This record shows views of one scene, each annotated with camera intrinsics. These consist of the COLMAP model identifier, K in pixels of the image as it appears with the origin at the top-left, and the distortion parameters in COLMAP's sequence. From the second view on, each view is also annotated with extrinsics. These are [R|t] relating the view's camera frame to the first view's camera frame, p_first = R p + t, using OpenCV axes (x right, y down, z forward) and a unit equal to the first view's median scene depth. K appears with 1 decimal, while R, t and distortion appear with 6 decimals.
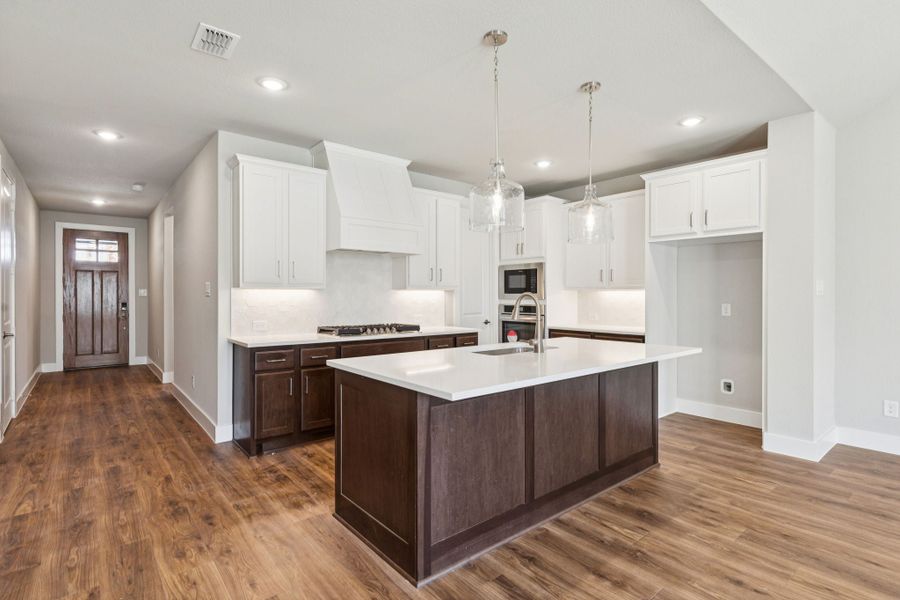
lens RADIAL K [[449.3, 0, 451.1], [0, 449.3, 298.8], [0, 0, 1]] dist [-0.002873, 0.001760]
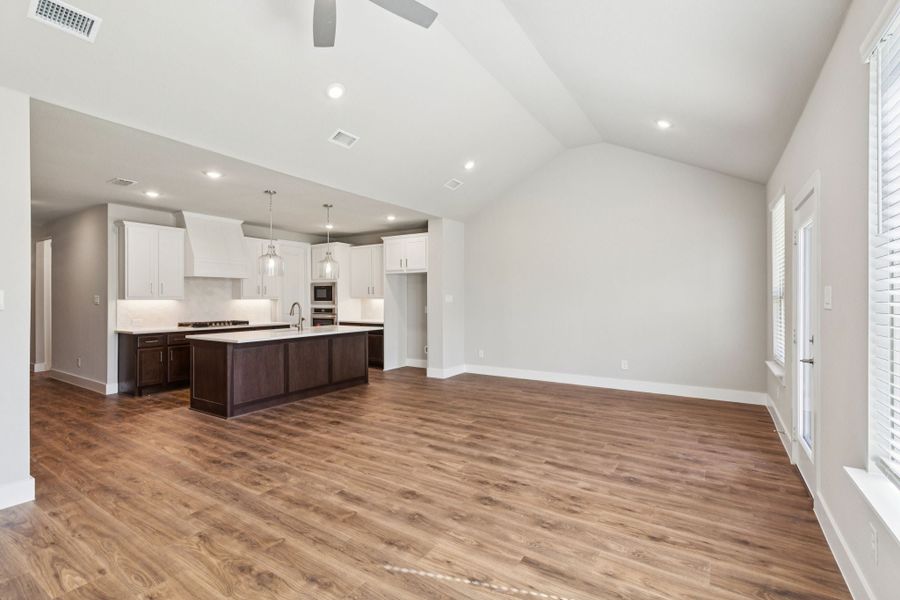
lens RADIAL K [[413.2, 0, 457.3], [0, 413.2, 300.1], [0, 0, 1]] dist [-0.001388, -0.003371]
pose [[0.949783, -0.003813, 0.312887, 0.203884], [0.005348, 0.999978, -0.004048, -0.008094], [-0.312864, 0.005518, 0.949782, -0.766476]]
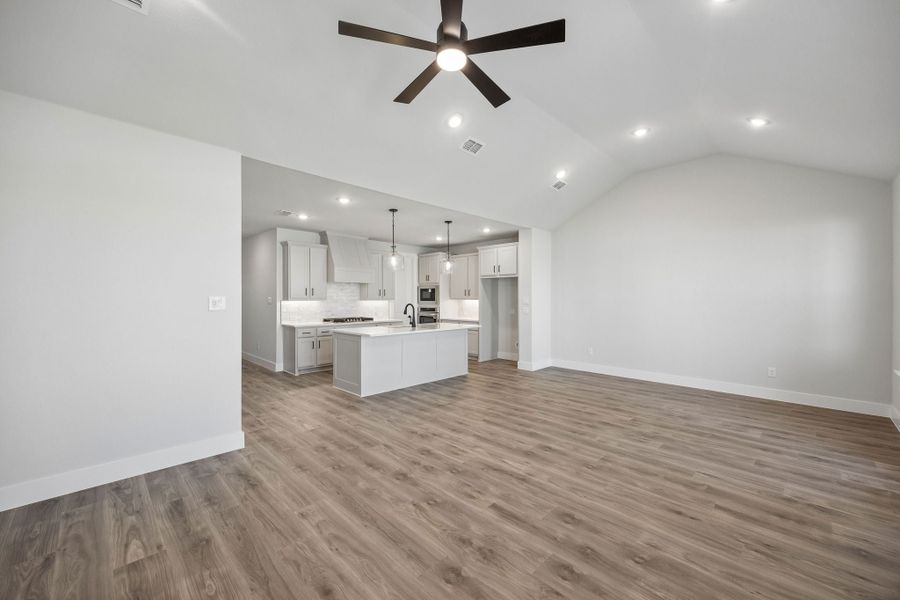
lens RADIAL K [[347.5, 0, 448.4], [0, 347.5, 303.6], [0, 0, 1]] dist [0.004730, -0.001361]
pose [[0.996535, -0.002305, 0.083138, 0.160895], [0.001576, 0.999960, 0.008834, -0.020204], [-0.083155, -0.008673, 0.996499, -0.706173]]
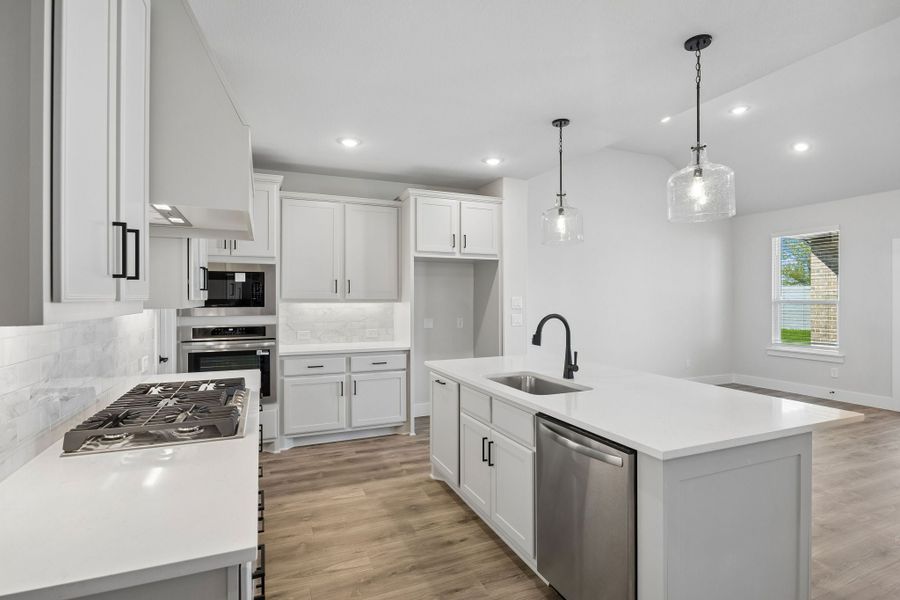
lens RADIAL K [[449.3, 0, 447.0], [0, 449.3, 305.7], [0, 0, 1]] dist [-0.002873, 0.001760]
pose [[0.289805, -0.015628, 0.956958, -0.545748], [0.006431, 0.999876, 0.014382, -0.031137], [-0.957064, 0.001987, 0.289870, 0.686256]]
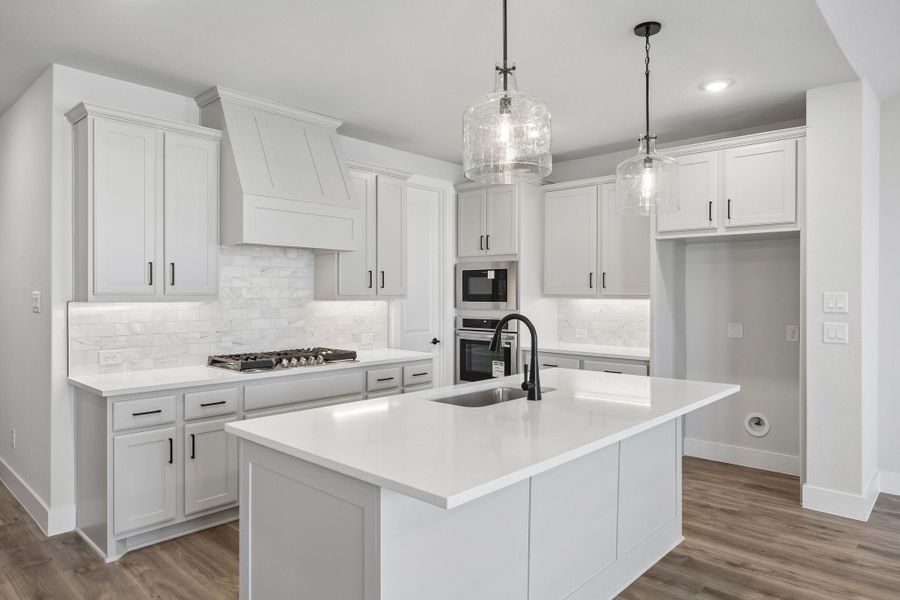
lens RADIAL K [[571.2, 0, 450.1], [0, 571.2, 297.4], [0, 0, 1]] dist [-0.001930, -0.001466]
pose [[0.991057, -0.000210, 0.133435, -0.044095], [0.000048, 0.999999, 0.001218, -0.028570], [-0.133436, -0.001201, 0.991057, 0.079515]]
